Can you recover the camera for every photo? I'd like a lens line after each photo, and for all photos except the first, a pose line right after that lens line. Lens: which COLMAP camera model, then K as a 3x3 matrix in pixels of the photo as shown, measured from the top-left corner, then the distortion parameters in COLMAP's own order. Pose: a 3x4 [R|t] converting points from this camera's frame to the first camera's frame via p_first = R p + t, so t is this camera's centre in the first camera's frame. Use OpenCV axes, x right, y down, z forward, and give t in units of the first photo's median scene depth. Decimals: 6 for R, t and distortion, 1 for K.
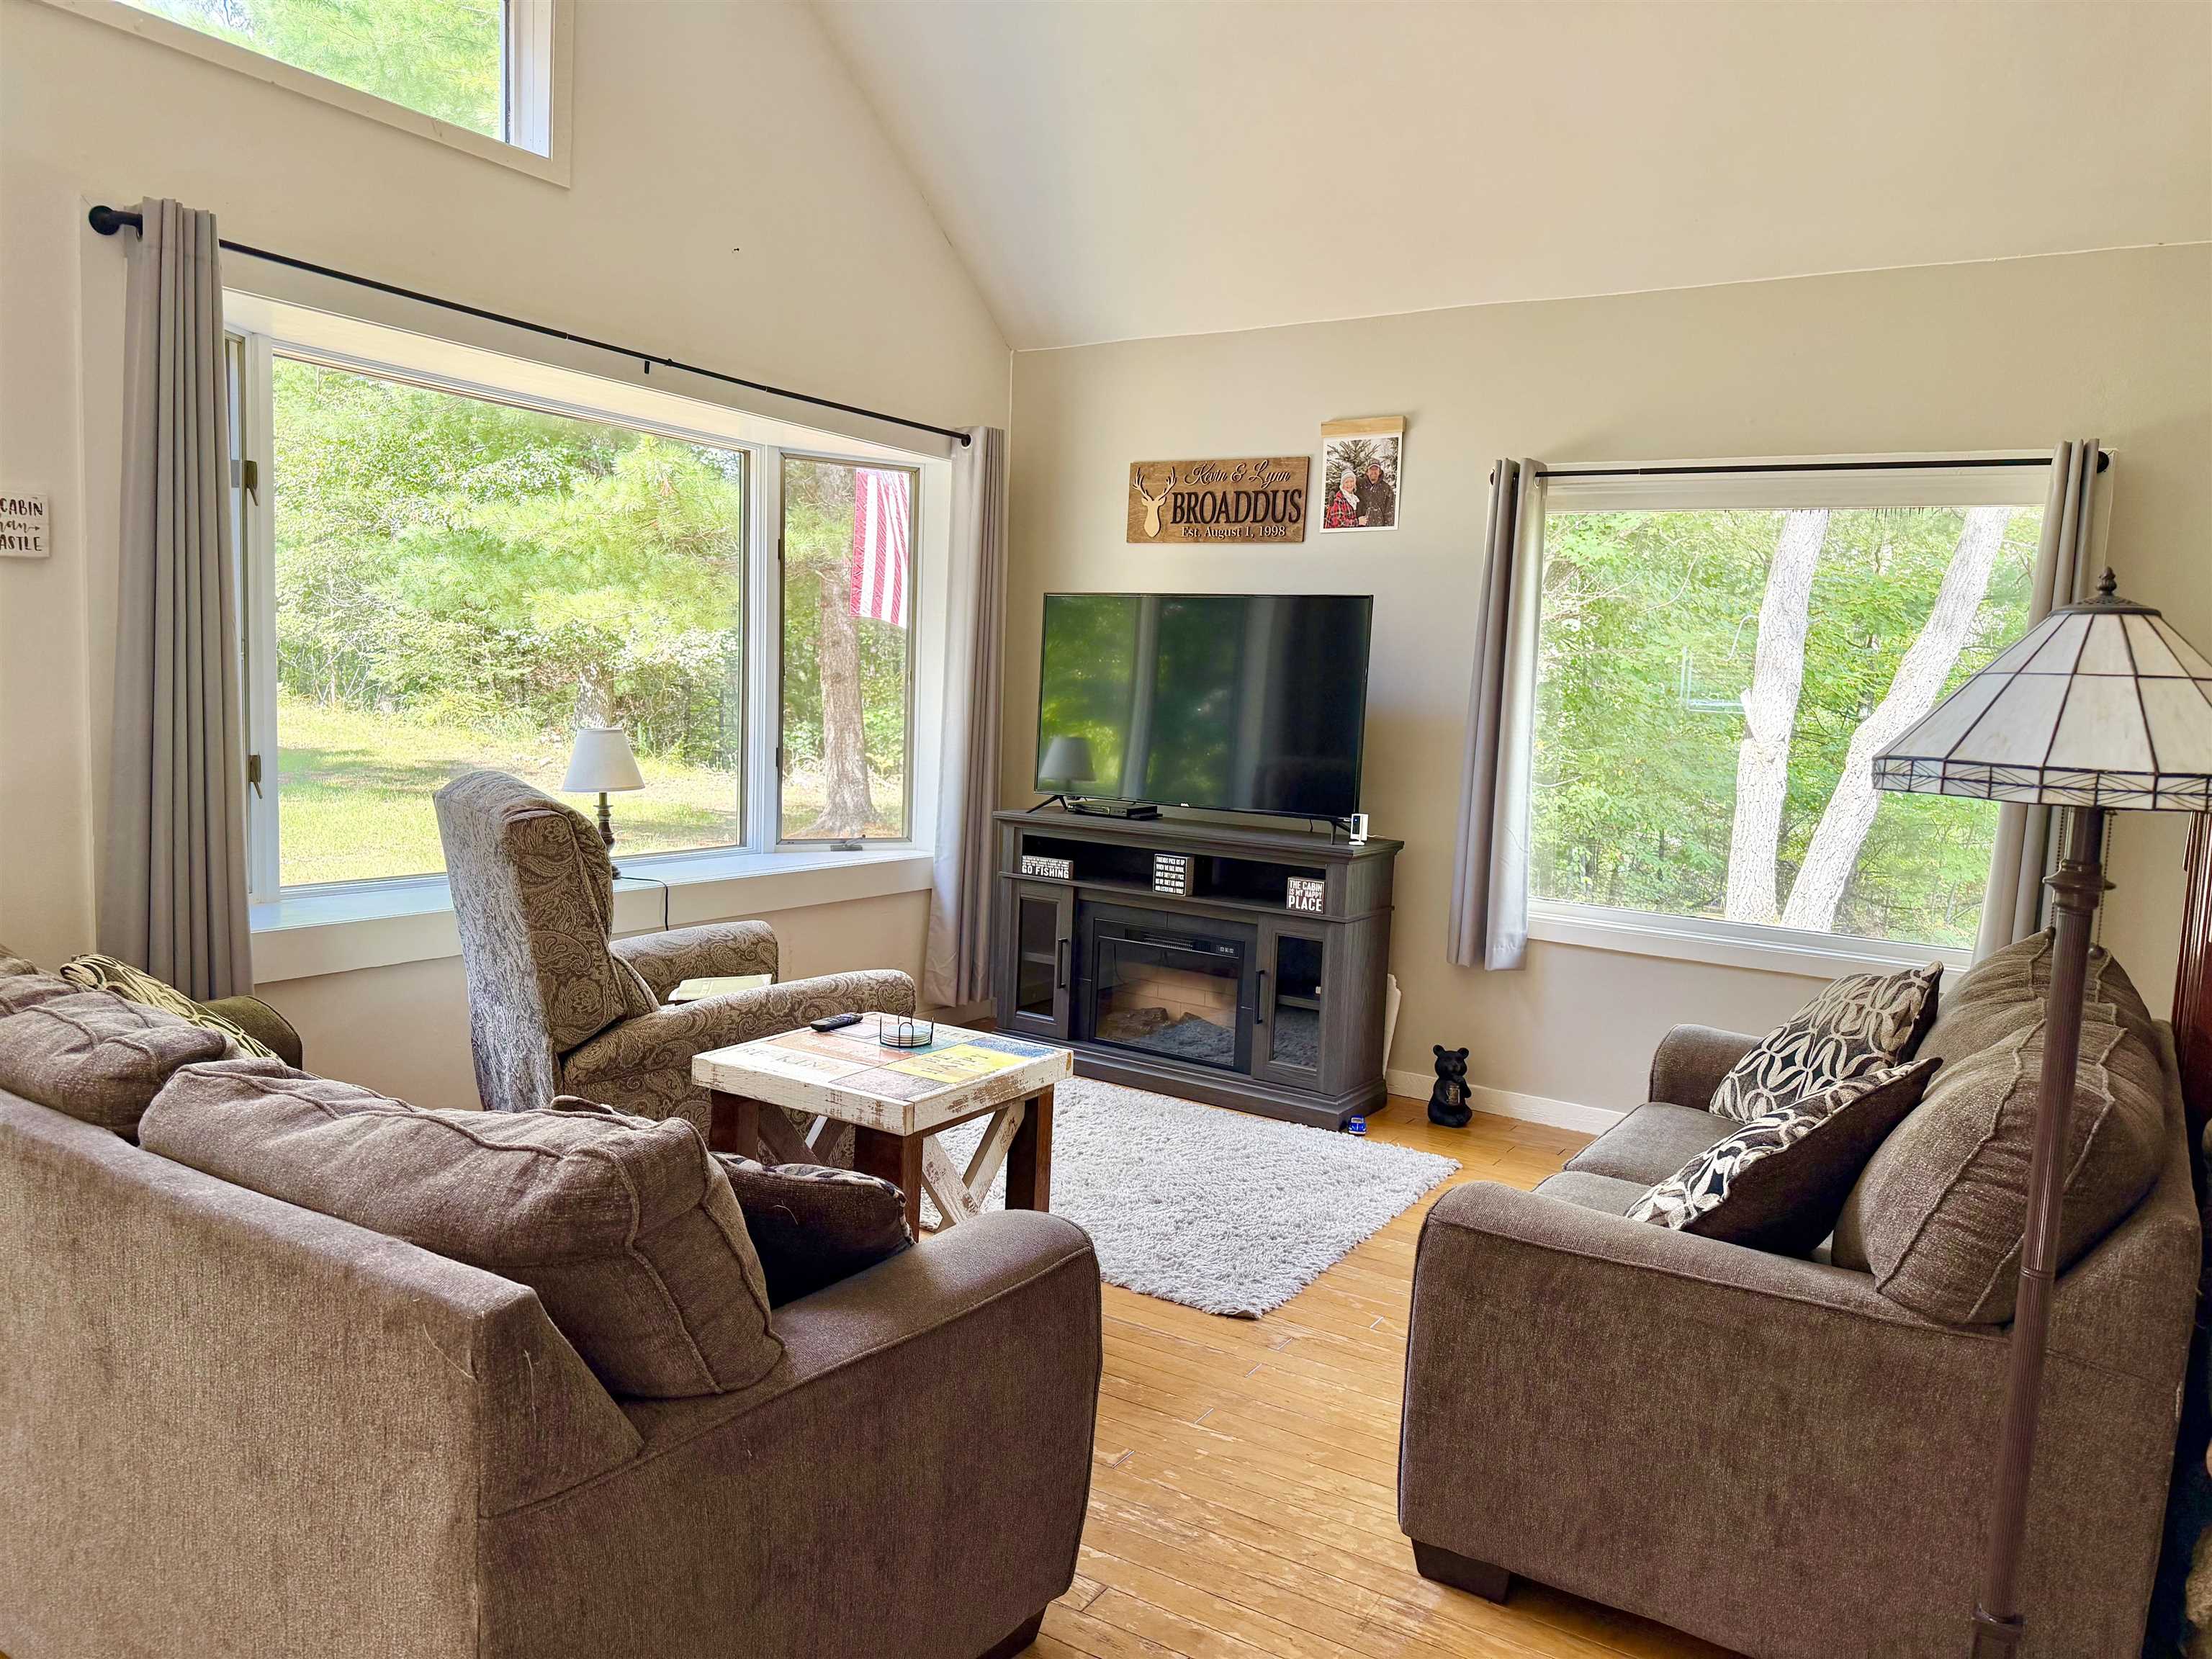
lens RADIAL K [[1526.7, 0, 1116.7], [0, 1526.7, 828.5], [0, 0, 1]] dist [0.000050, -0.008305]
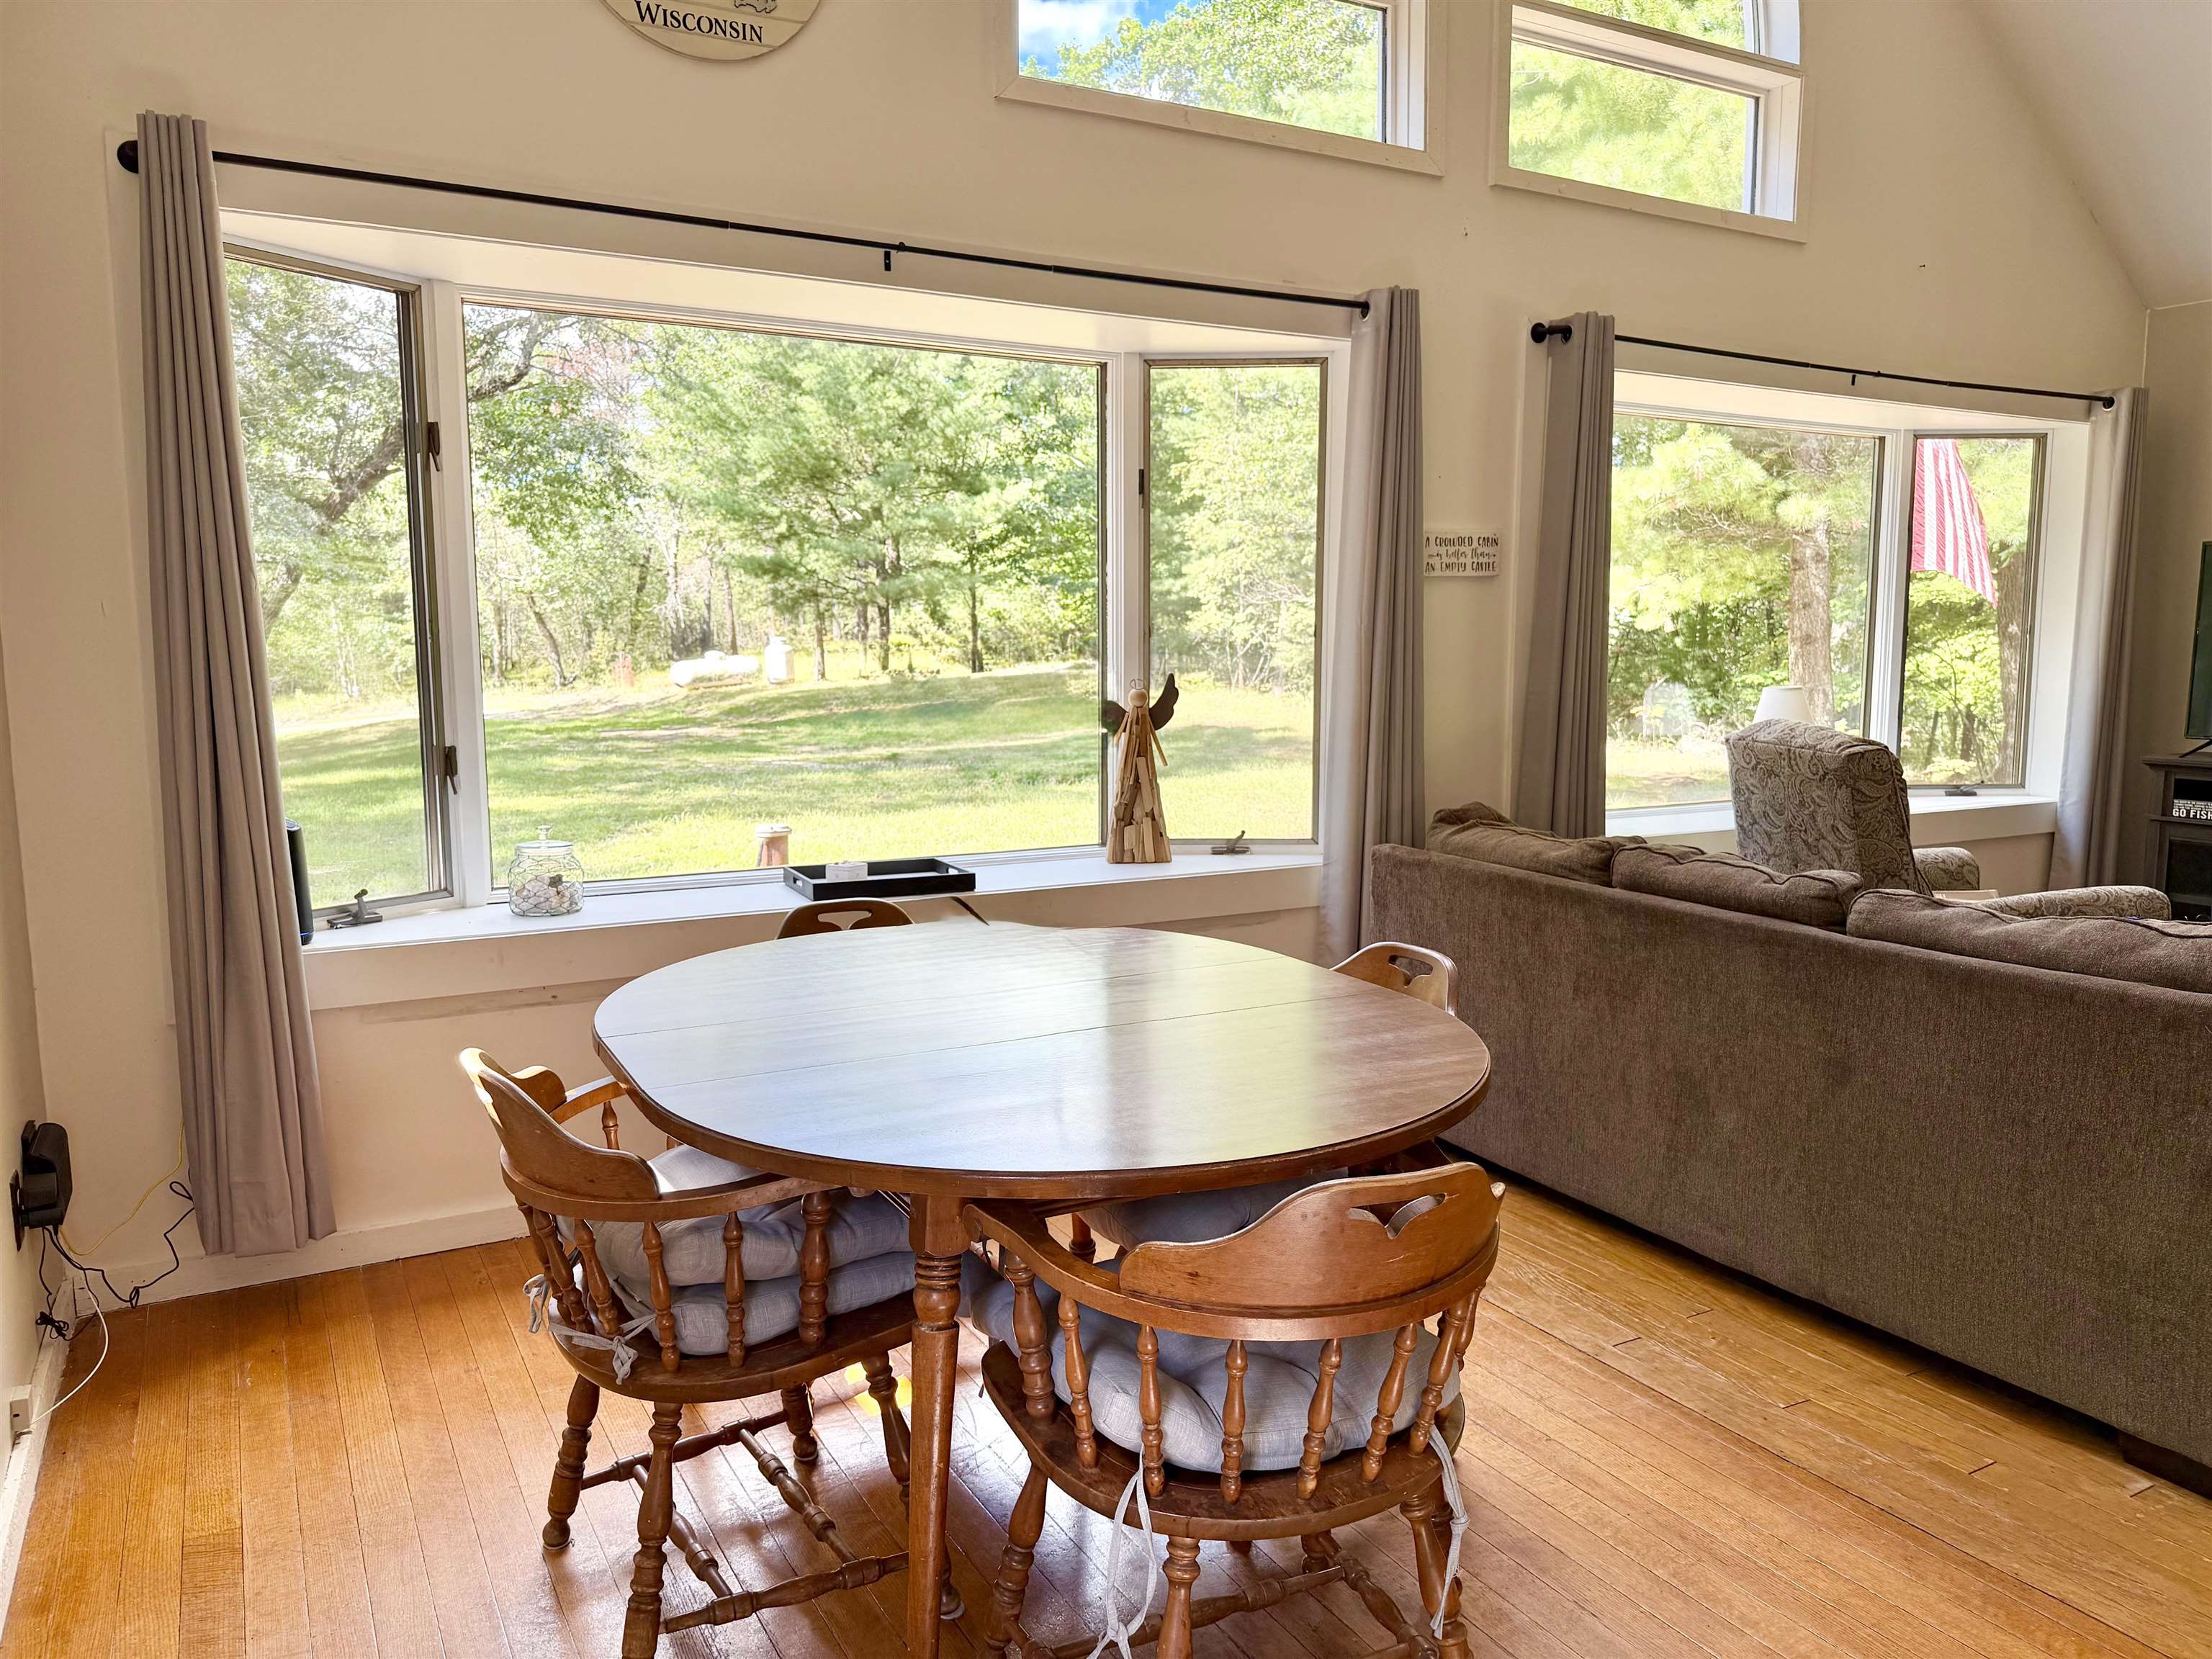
lens RADIAL K [[1526.7, 0, 1096.4], [0, 1526.7, 835.9], [0, 0, 1]] dist [0.000050, -0.008305]
pose [[0.865925, 0.015170, -0.499944, -0.177082], [-0.004968, 0.999752, 0.021731, 0.023859], [0.500150, -0.016333, 0.865785, -0.262143]]
